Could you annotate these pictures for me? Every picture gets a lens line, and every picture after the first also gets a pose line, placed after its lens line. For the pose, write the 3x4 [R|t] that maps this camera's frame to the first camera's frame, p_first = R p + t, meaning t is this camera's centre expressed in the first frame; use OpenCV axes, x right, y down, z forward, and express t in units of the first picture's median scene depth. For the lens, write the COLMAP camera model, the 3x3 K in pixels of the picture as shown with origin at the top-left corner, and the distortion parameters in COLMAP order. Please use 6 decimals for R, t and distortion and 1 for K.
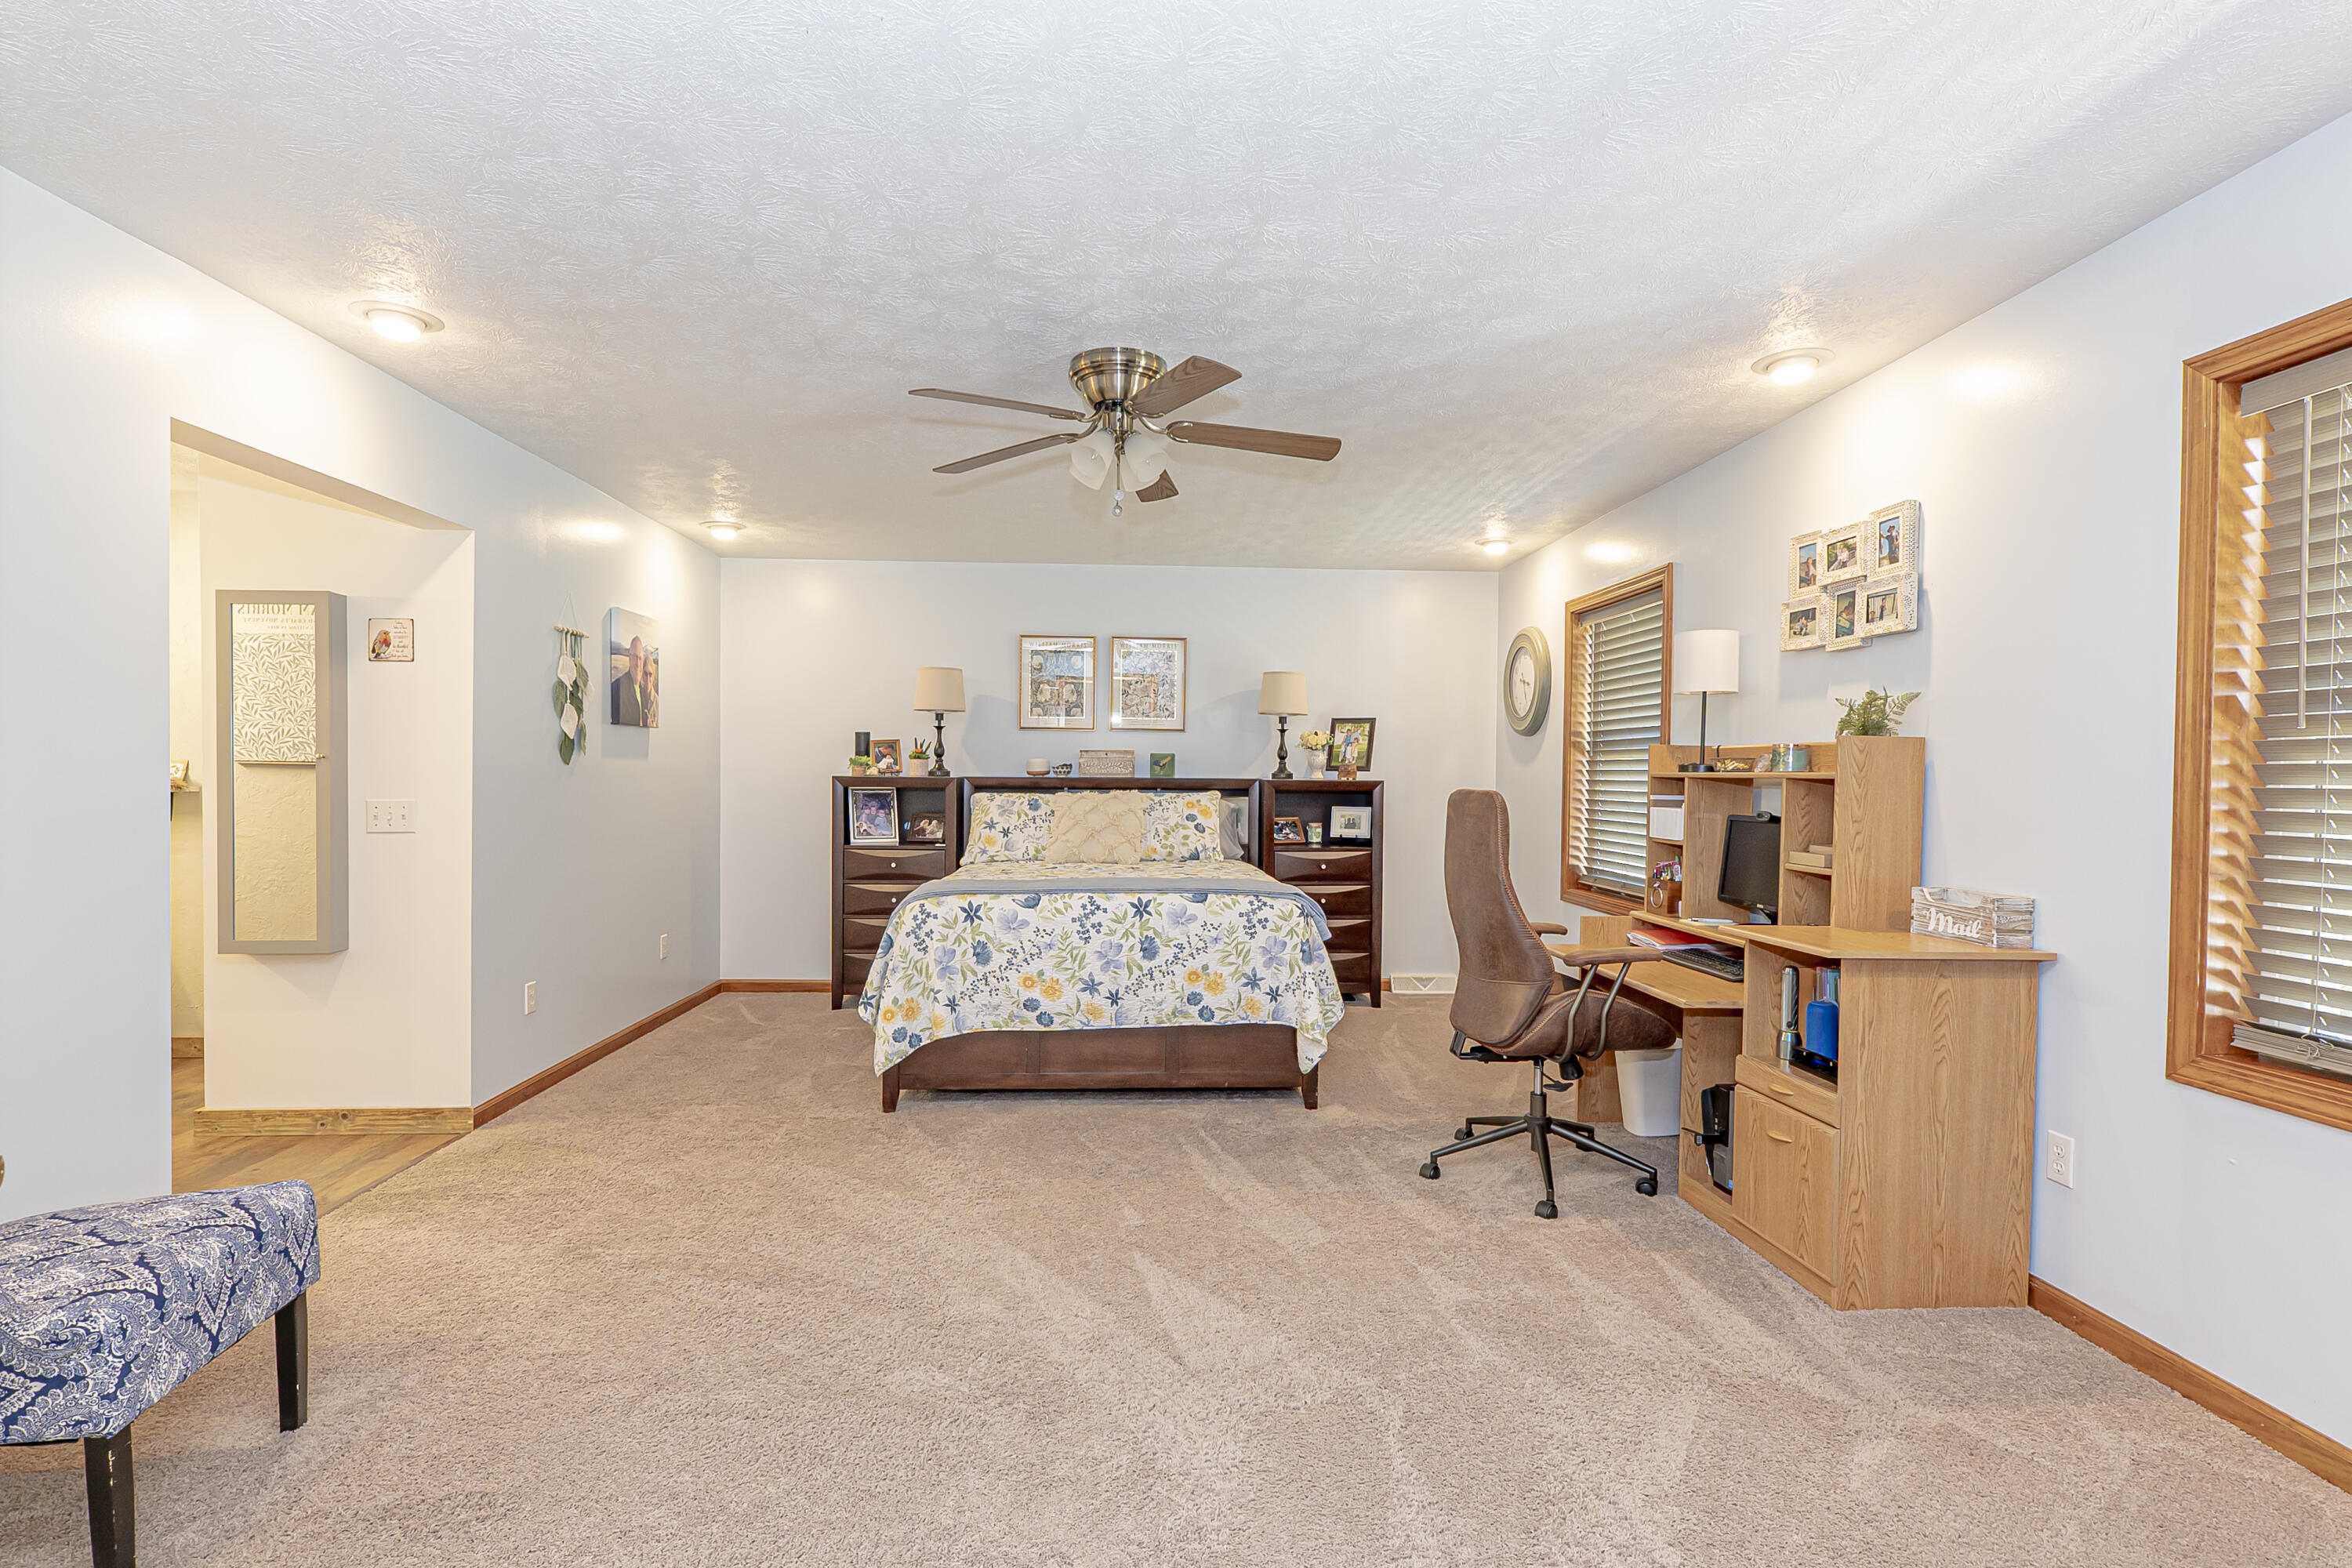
lens RADIAL K [[1103.7, 0, 1163.8], [0, 1103.7, 776.2], [0, 0, 1]] dist [0.001291, -0.000365]
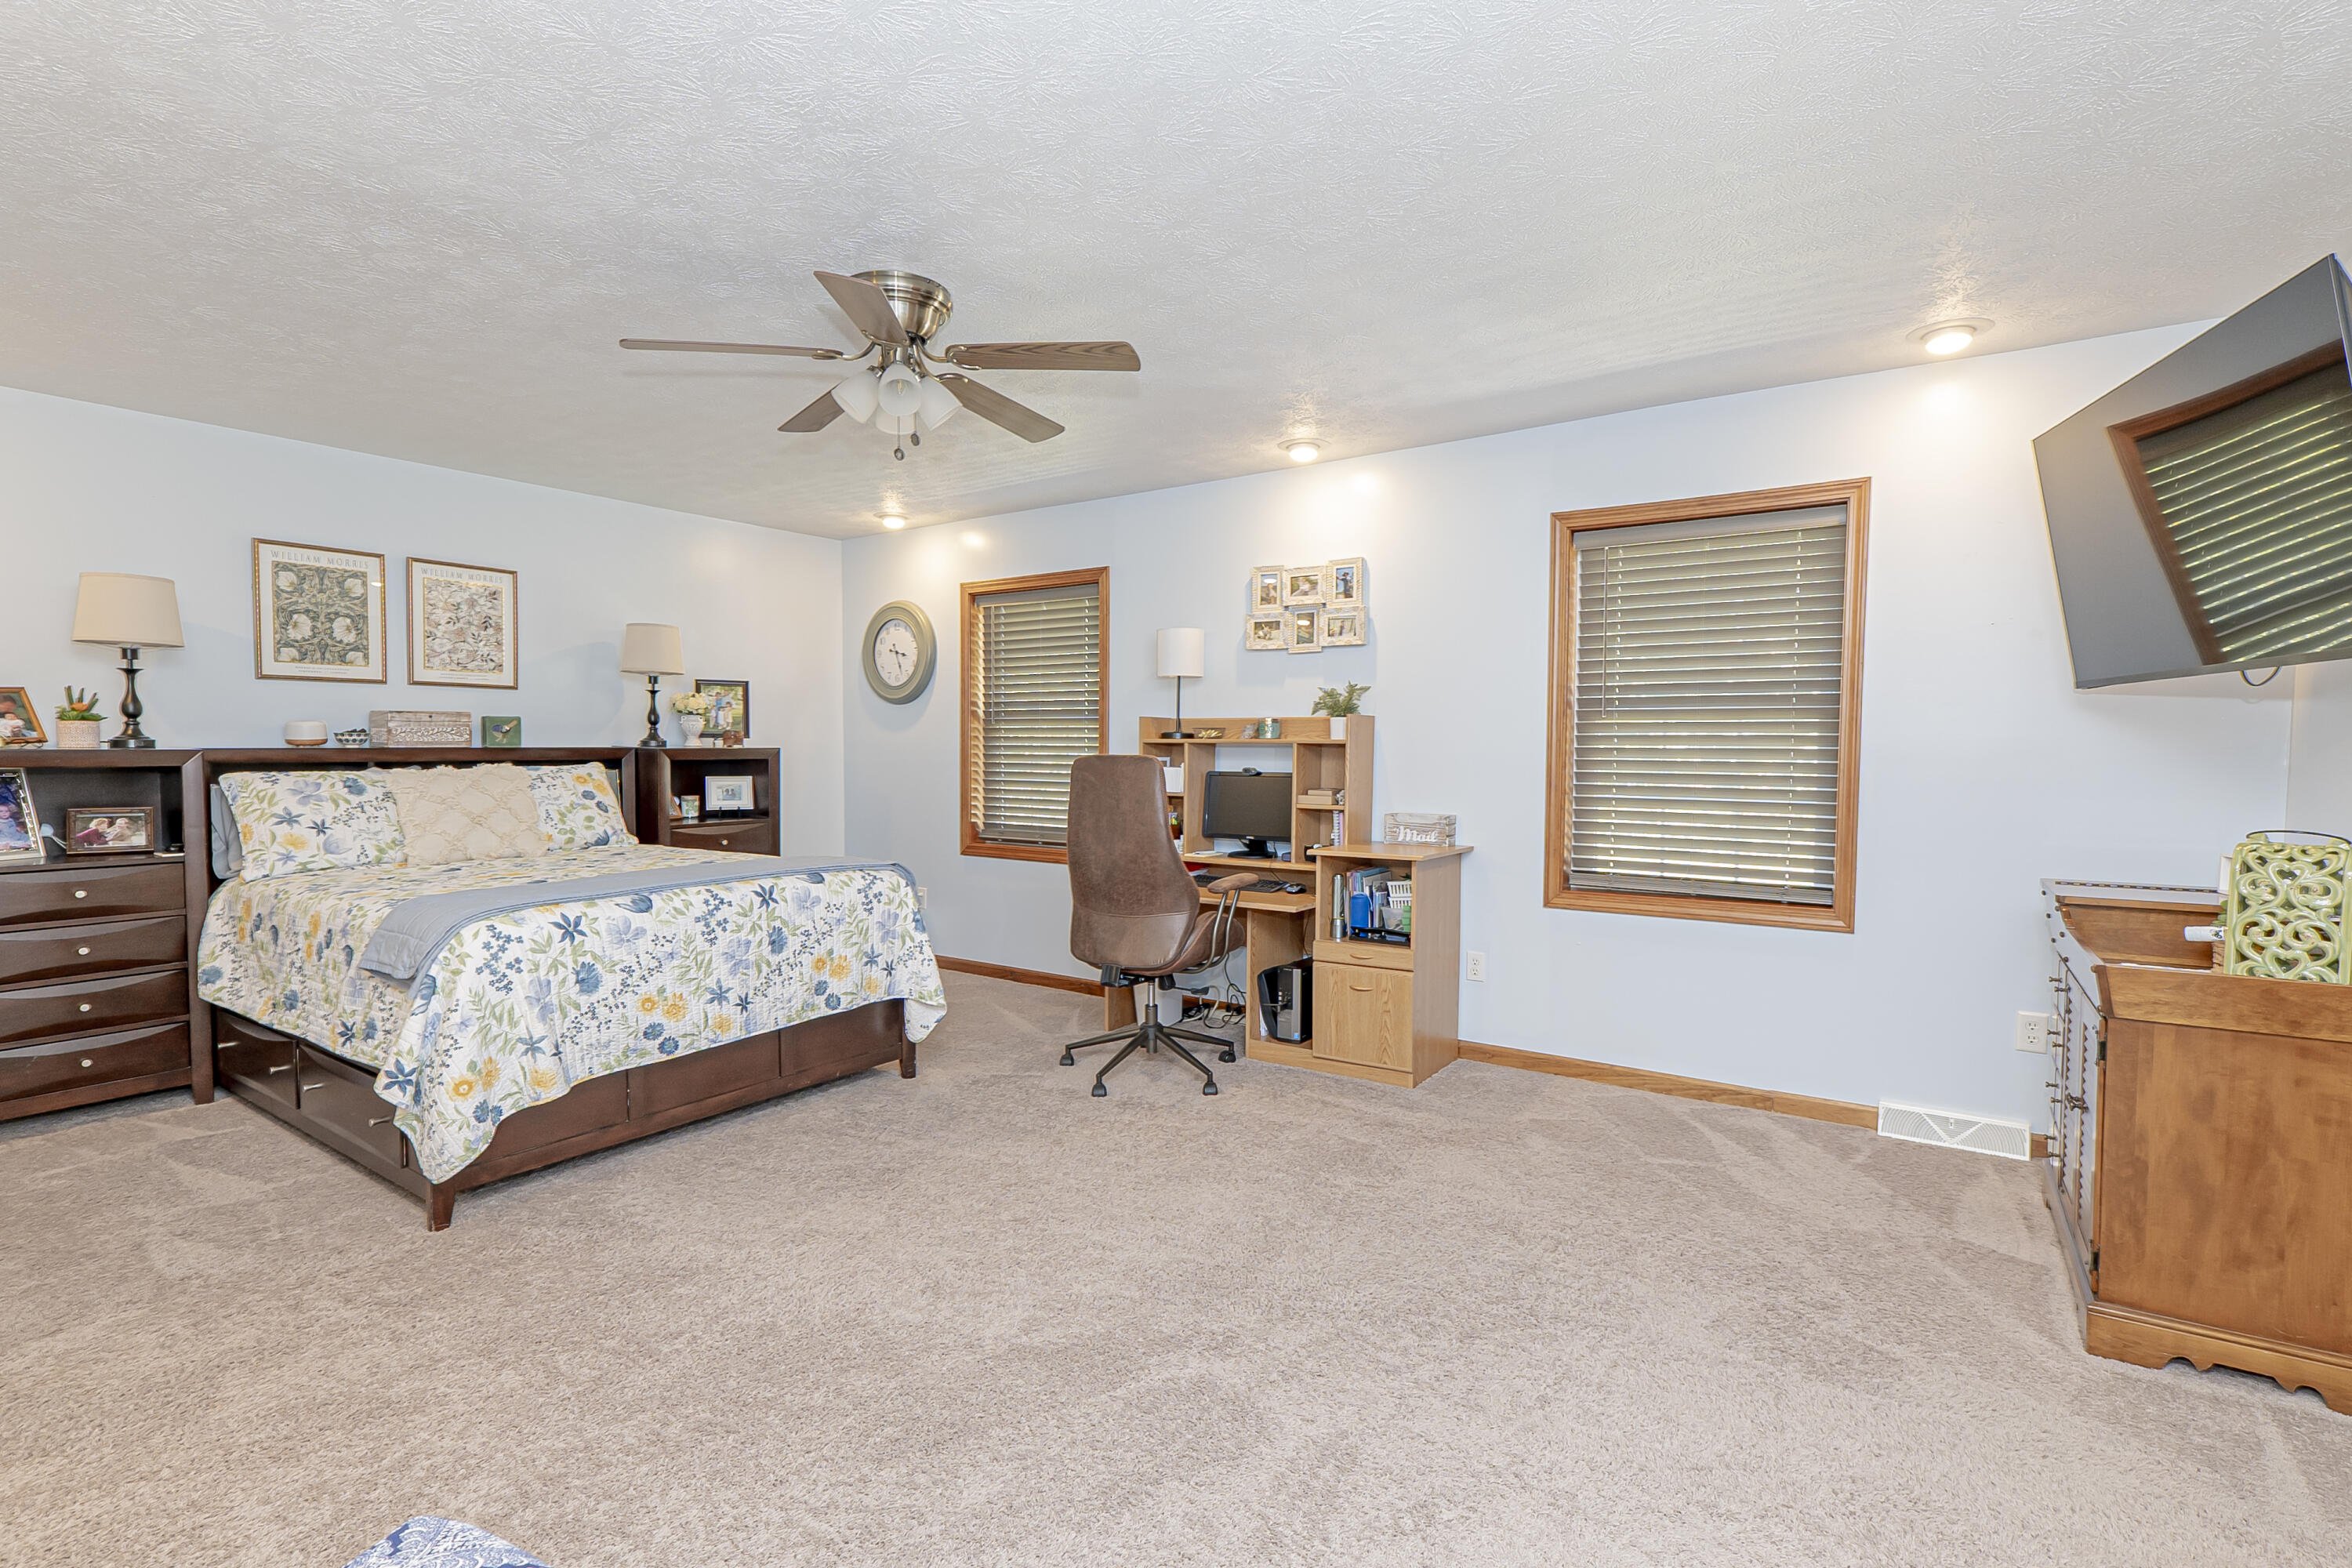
lens RADIAL K [[1103.7, 0, 1187.7], [0, 1103.7, 774.5], [0, 0, 1]] dist [0.001291, -0.000365]
pose [[0.609922, -0.029104, 0.791927, -0.507683], [0.004545, 0.999437, 0.033230, -0.004584], [-0.792448, -0.016668, 0.609711, 0.203290]]
